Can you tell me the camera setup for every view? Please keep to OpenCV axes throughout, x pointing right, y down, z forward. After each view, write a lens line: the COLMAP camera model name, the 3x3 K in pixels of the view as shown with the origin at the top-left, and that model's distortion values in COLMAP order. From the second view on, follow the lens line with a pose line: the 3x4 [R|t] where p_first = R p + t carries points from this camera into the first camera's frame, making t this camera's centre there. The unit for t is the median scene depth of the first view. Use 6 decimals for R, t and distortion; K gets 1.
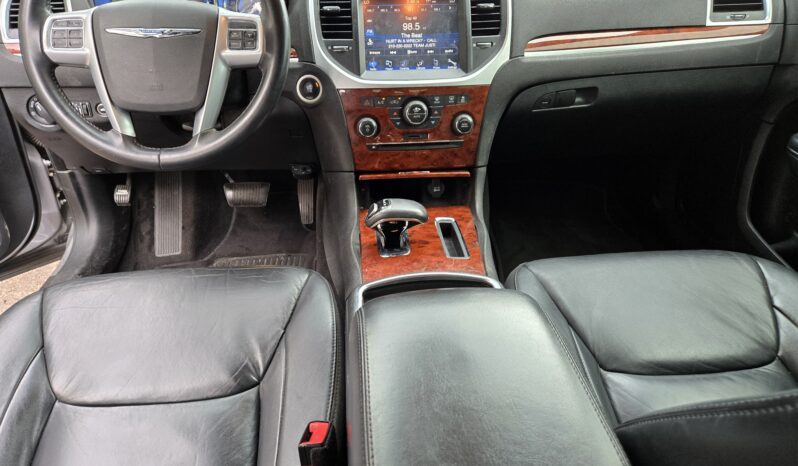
lens RADIAL K [[528.3, 0, 399.0], [0, 528.3, 233.0], [0, 0, 1]] dist [0.030719, -0.001747]
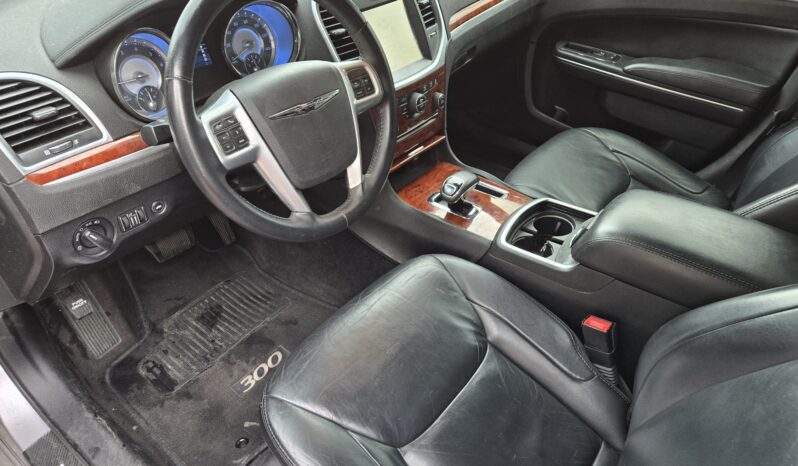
lens RADIAL K [[528.3, 0, 399.0], [0, 528.3, 233.0], [0, 0, 1]] dist [0.030719, -0.001747]
pose [[0.684911, -0.432720, 0.586217, -0.819307], [0.344090, 0.901274, 0.263262, -0.288009], [-0.642261, 0.021400, 0.766187, 0.108860]]
